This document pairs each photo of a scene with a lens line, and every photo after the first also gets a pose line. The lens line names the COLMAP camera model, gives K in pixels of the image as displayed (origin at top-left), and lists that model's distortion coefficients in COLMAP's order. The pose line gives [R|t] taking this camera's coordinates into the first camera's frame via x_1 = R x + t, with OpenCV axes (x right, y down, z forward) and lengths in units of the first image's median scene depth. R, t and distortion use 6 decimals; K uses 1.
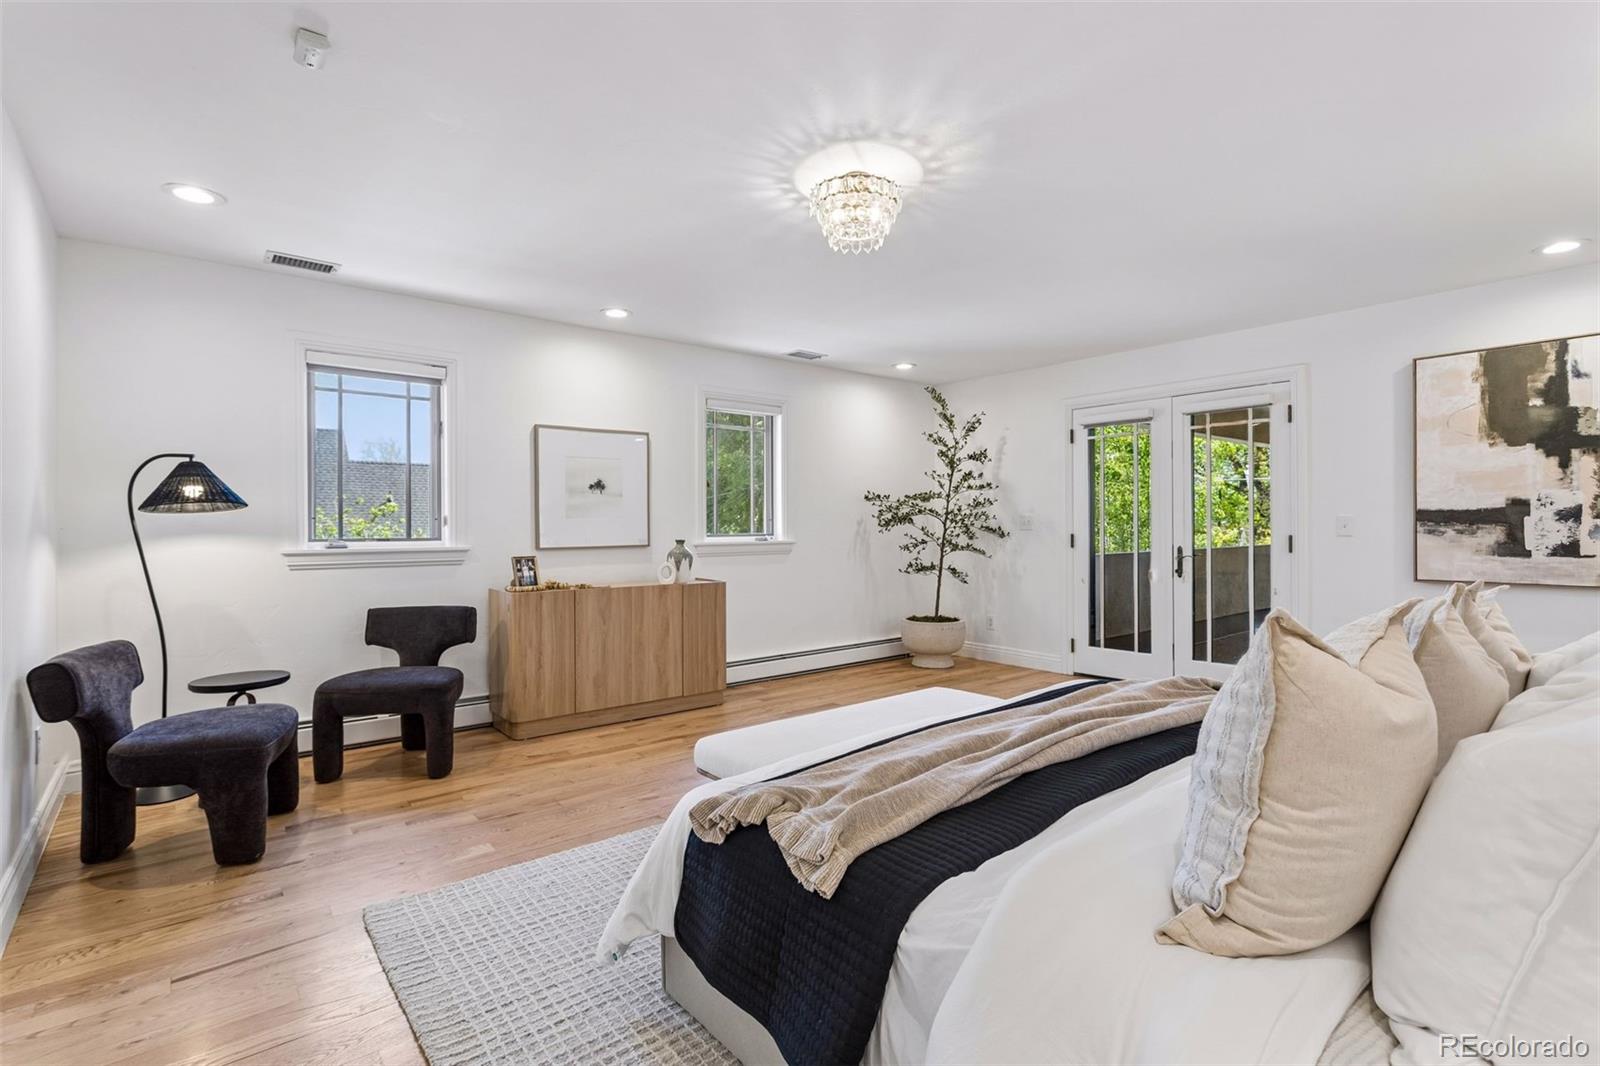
lens RADIAL K [[768.1, 0, 798.9], [0, 768.1, 528.7], [0, 0, 1]] dist [-0.000744, 0.001089]
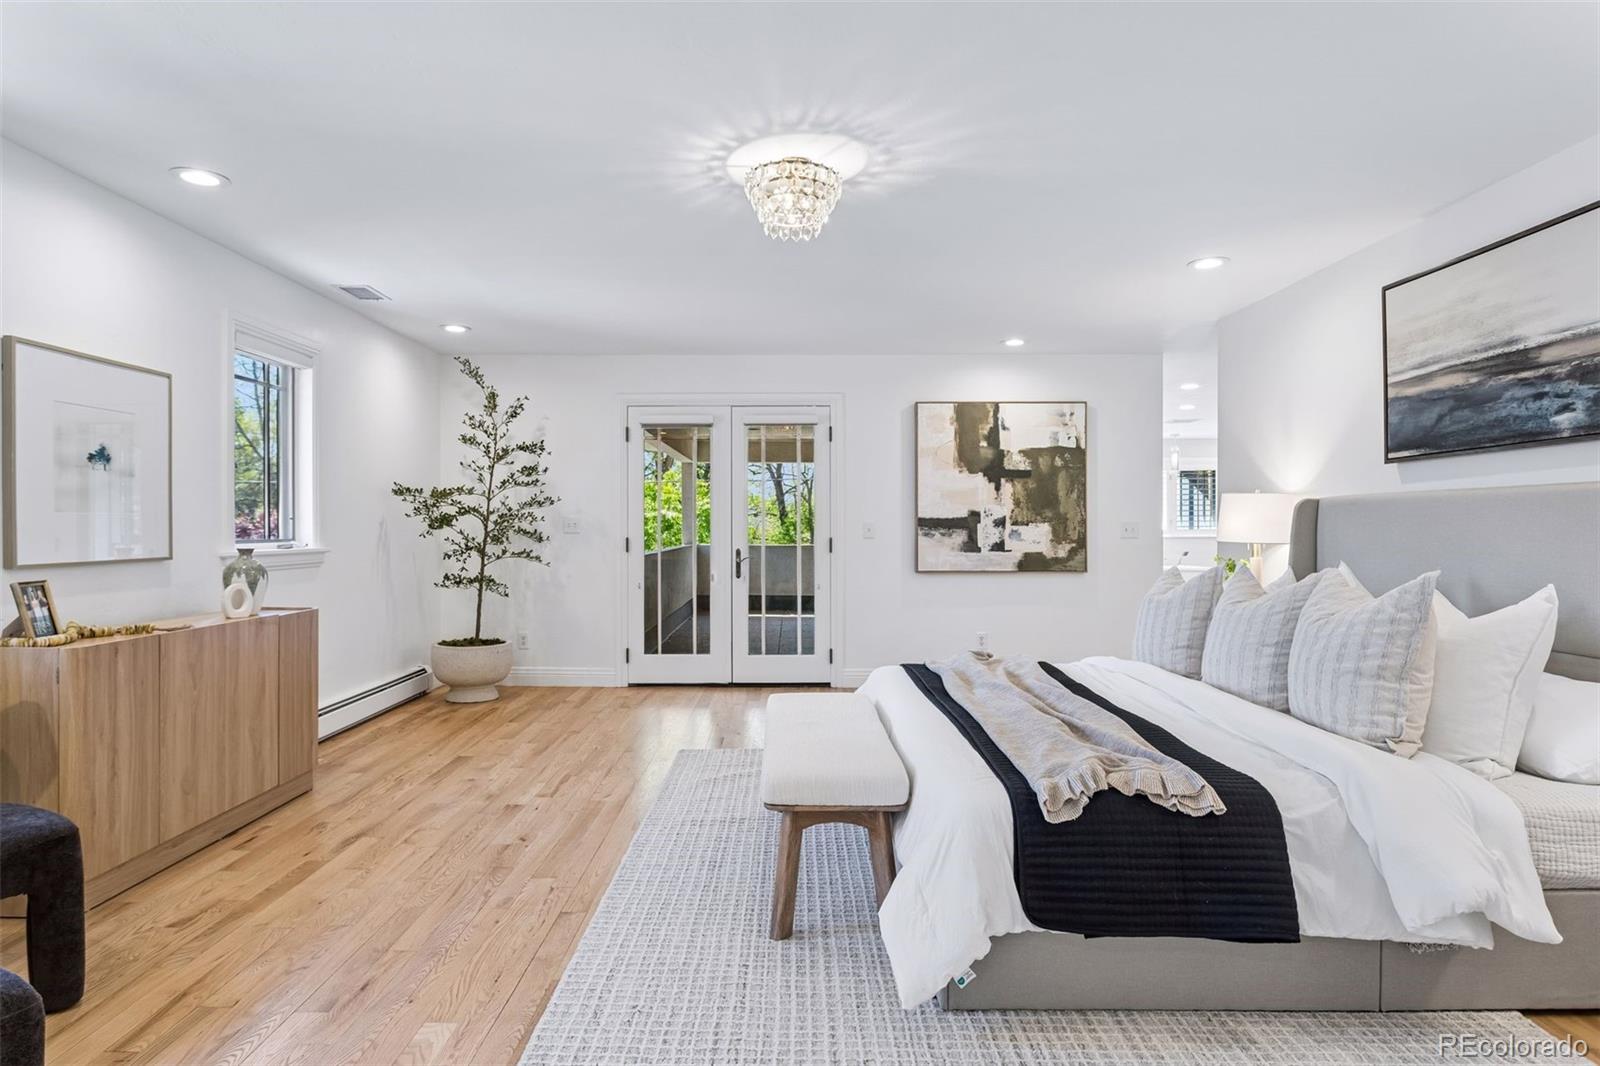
lens RADIAL K [[898.4, 0, 797.6], [0, 898.4, 530.6], [0, 0, 1]] dist [-0.007164, 0.001163]
pose [[0.634646, 0.002936, 0.772798, -0.485885], [-0.000749, 0.999995, -0.003184, 0.002094], [-0.772803, 0.001442, 0.634645, 0.180284]]
